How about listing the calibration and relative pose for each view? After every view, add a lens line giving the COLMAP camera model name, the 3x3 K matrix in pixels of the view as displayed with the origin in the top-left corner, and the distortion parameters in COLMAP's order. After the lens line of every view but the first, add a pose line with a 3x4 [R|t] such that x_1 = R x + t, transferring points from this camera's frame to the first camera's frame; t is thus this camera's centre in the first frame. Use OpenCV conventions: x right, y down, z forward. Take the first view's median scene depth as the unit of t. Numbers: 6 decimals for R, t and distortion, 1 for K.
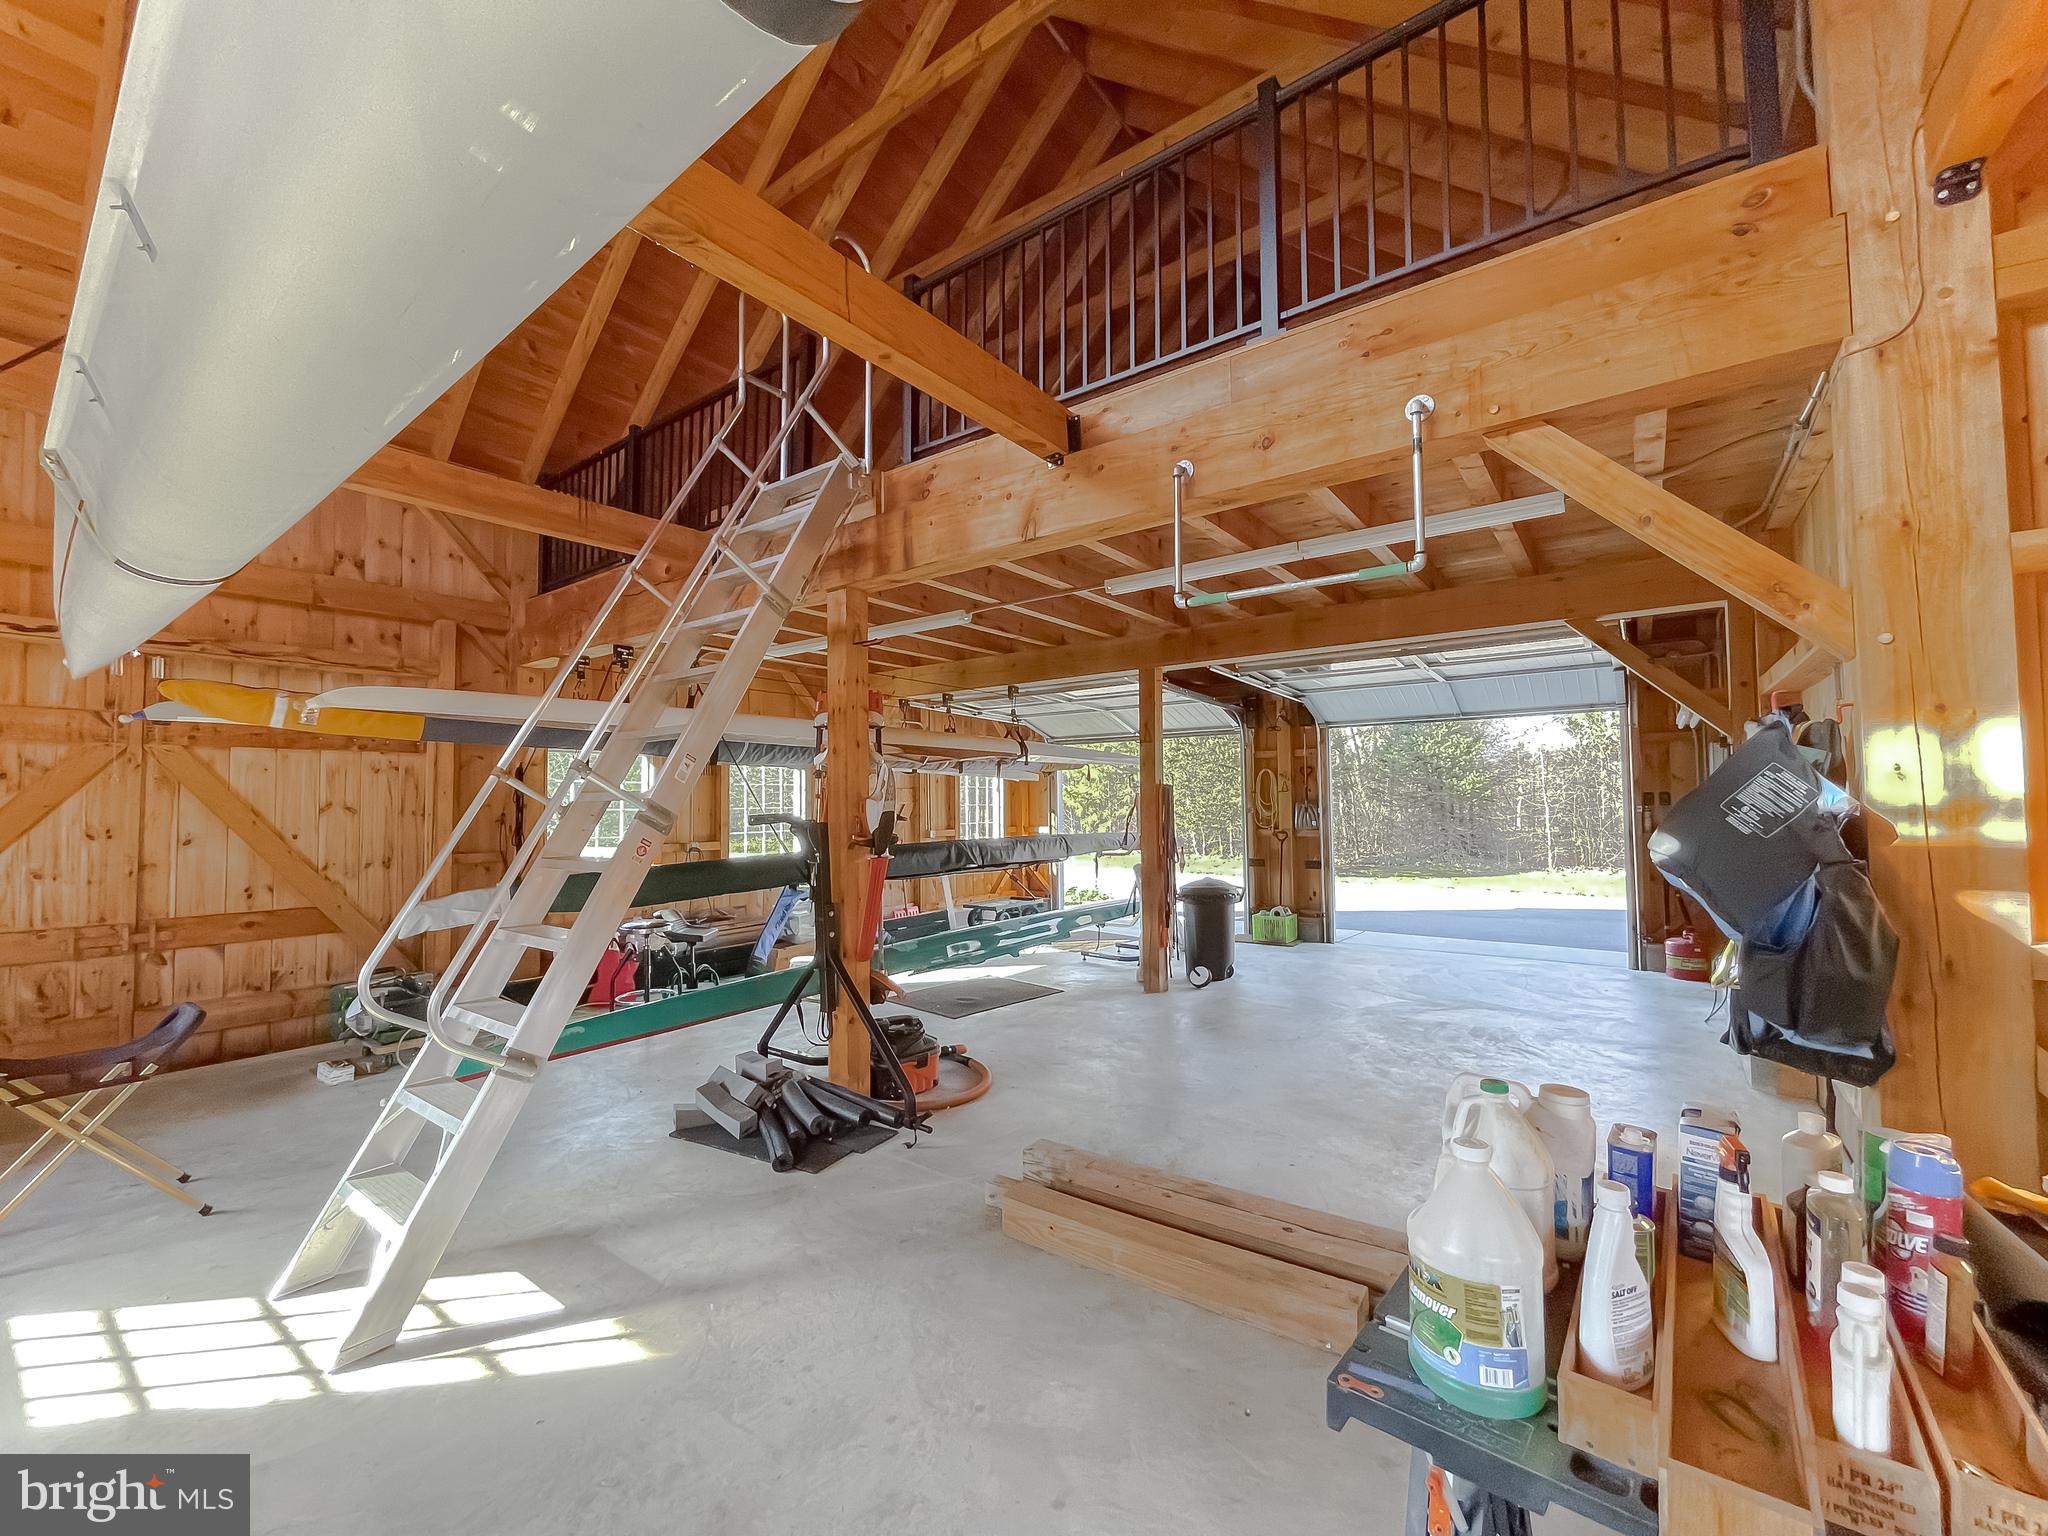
lens RADIAL K [[836.6, 0, 1011.9], [0, 836.6, 772.7], [0, 0, 1]] dist [-0.019066, 0.006993]
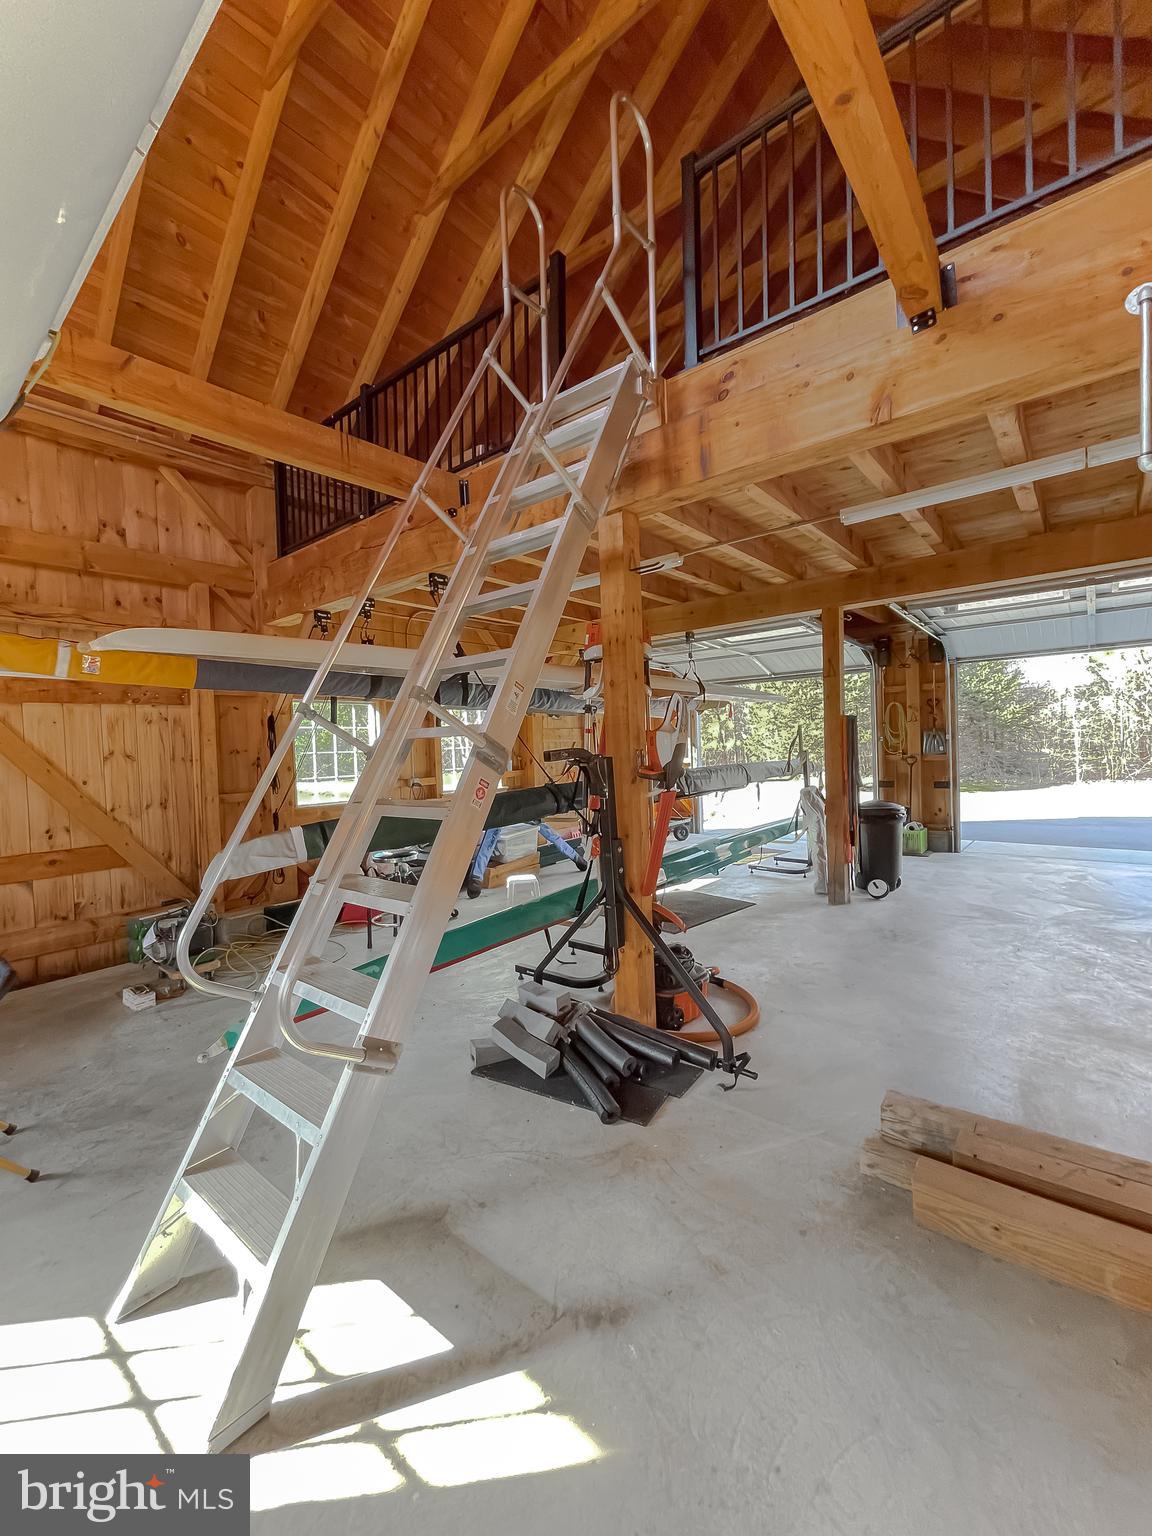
lens RADIAL K [[627.5, 0, 559.0], [0, 627.5, 763.0], [0, 0, 1]] dist [-0.019066, 0.006993]
pose [[0.998227, -0.024519, -0.054240, -0.188267], [0.028266, 0.997187, 0.069427, 0.011172], [0.052385, -0.070837, 0.996111, 0.207850]]
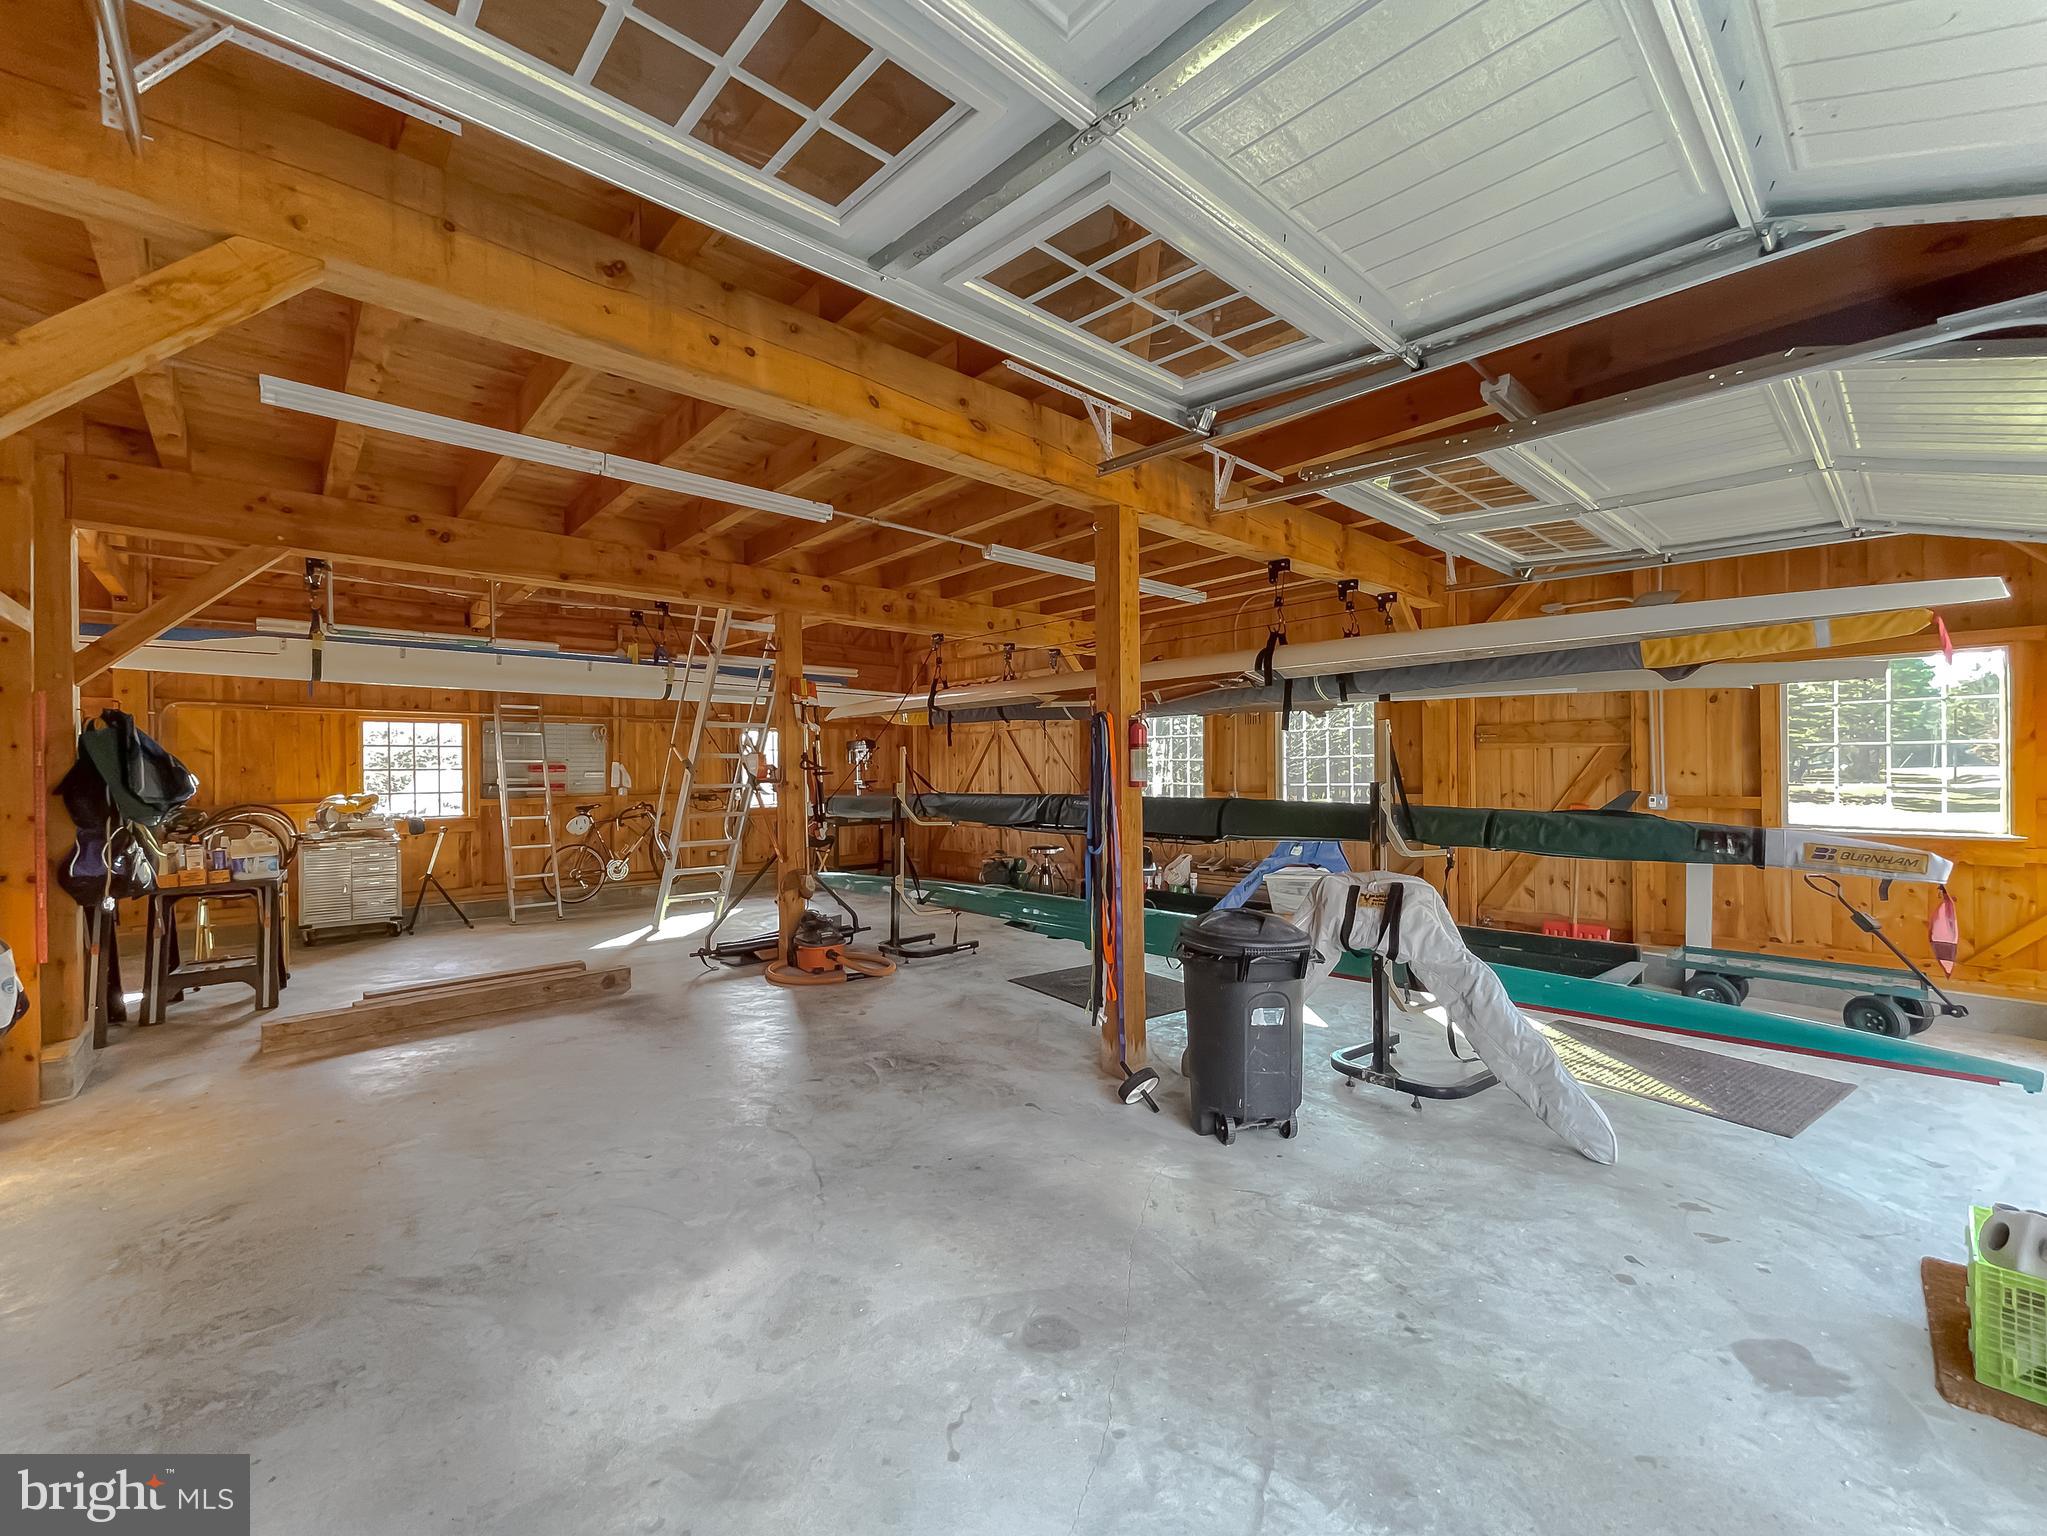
lens RADIAL K [[844.4, 0, 1026.8], [0, 844.4, 771.6], [0, 0, 1]] dist [-0.007703, -0.000092]
pose [[-0.183487, 0.014766, -0.982911, 0.953482], [0.049918, 0.998737, 0.005685, 0.059113], [0.981754, -0.048022, -0.183992, 1.331168]]
